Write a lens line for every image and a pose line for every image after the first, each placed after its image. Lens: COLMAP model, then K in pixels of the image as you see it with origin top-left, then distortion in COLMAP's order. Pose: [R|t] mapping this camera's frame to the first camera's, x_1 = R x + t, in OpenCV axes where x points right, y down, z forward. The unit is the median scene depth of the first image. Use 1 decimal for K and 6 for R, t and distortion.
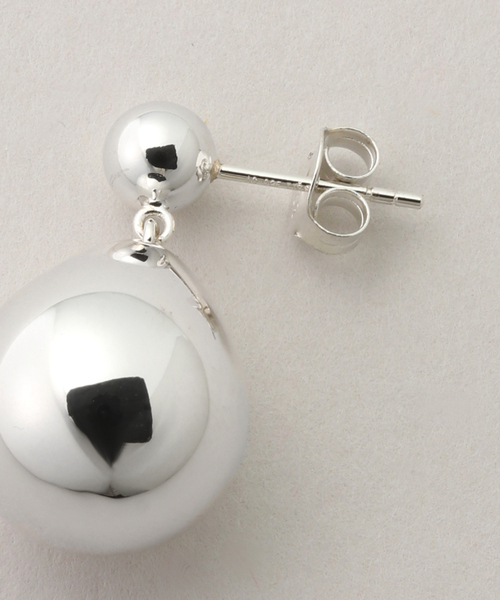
lens RADIAL K [[1806.0, 0, 250.0], [0, 1806.0, 300.0], [0, 0, 1]] dist [0.105483, 0.301307]
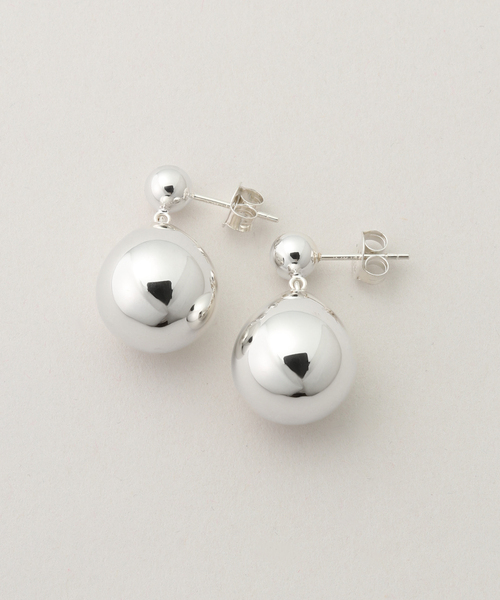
lens RADIAL K [[1806.0, 0, 250.0], [0, 1806.0, 300.0], [0, 0, 1]] dist [0.105483, 0.301307]
pose [[0.980423, -0.152674, 0.124342, -0.402769], [0.167846, 0.978189, -0.122369, 0.250528], [-0.102948, 0.140843, 0.984665, -1.261563]]
